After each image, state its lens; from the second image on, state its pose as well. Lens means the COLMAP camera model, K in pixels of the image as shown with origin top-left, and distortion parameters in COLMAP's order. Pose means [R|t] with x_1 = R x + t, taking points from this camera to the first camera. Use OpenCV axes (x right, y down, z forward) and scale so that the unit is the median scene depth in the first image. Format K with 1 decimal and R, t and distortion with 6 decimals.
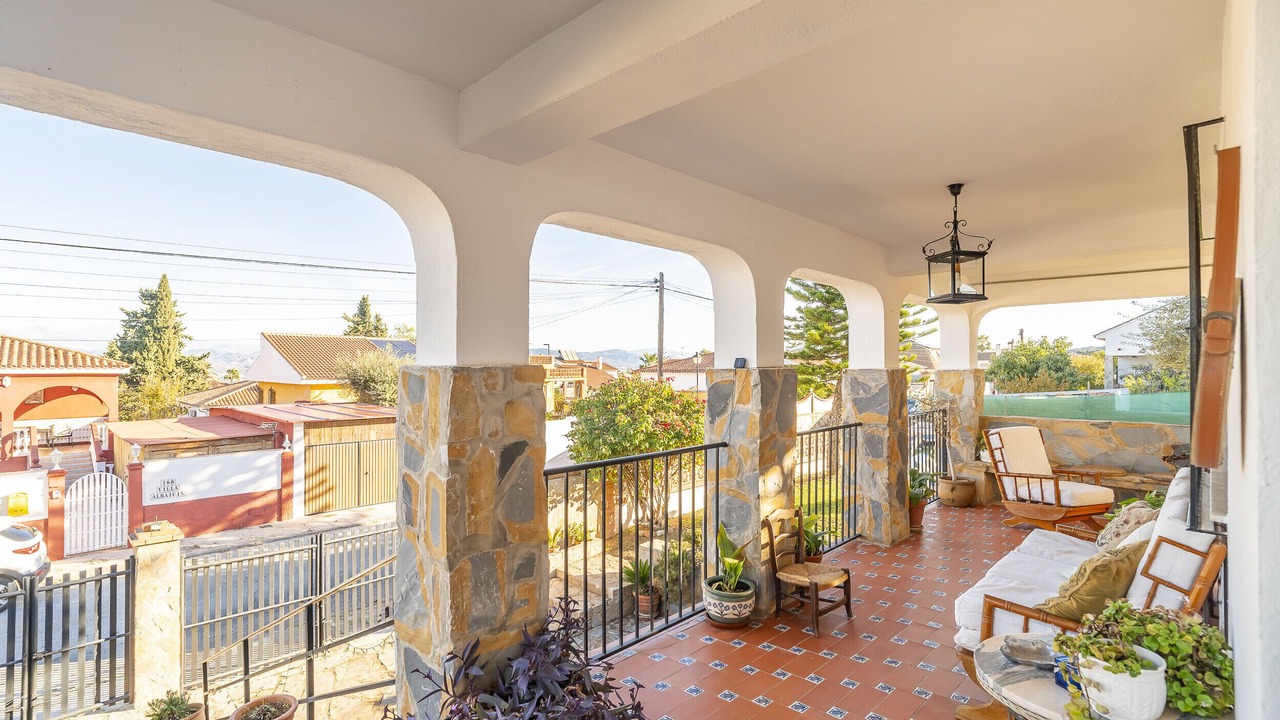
lens RADIAL K [[627.8, 0, 629.7], [0, 627.8, 346.5], [0, 0, 1]] dist [-0.016110, 0.001766]
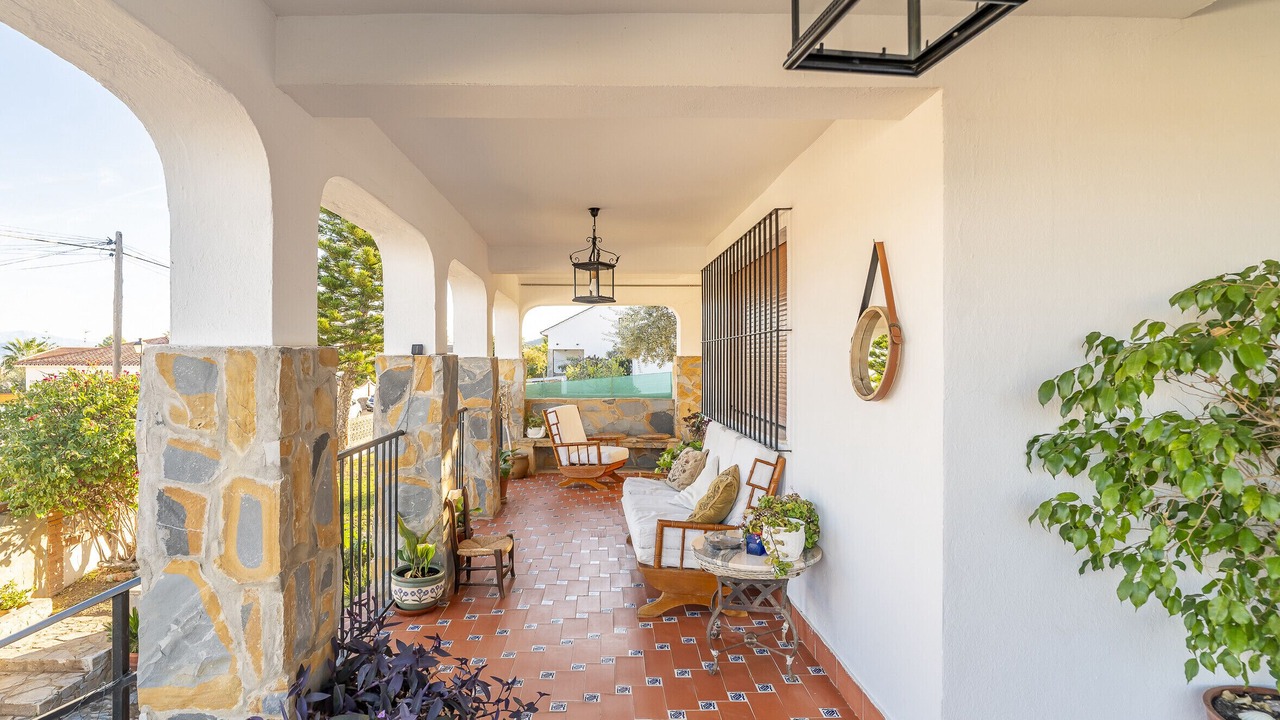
lens RADIAL K [[635.9, 0, 664.8], [0, 635.9, 340.2], [0, 0, 1]] dist [-0.017335, 0.001374]
pose [[0.682273, 0.021174, 0.730791, -0.293512], [-0.024257, 0.999686, -0.006318, 0.008602], [-0.730695, -0.013416, 0.682572, 0.028579]]
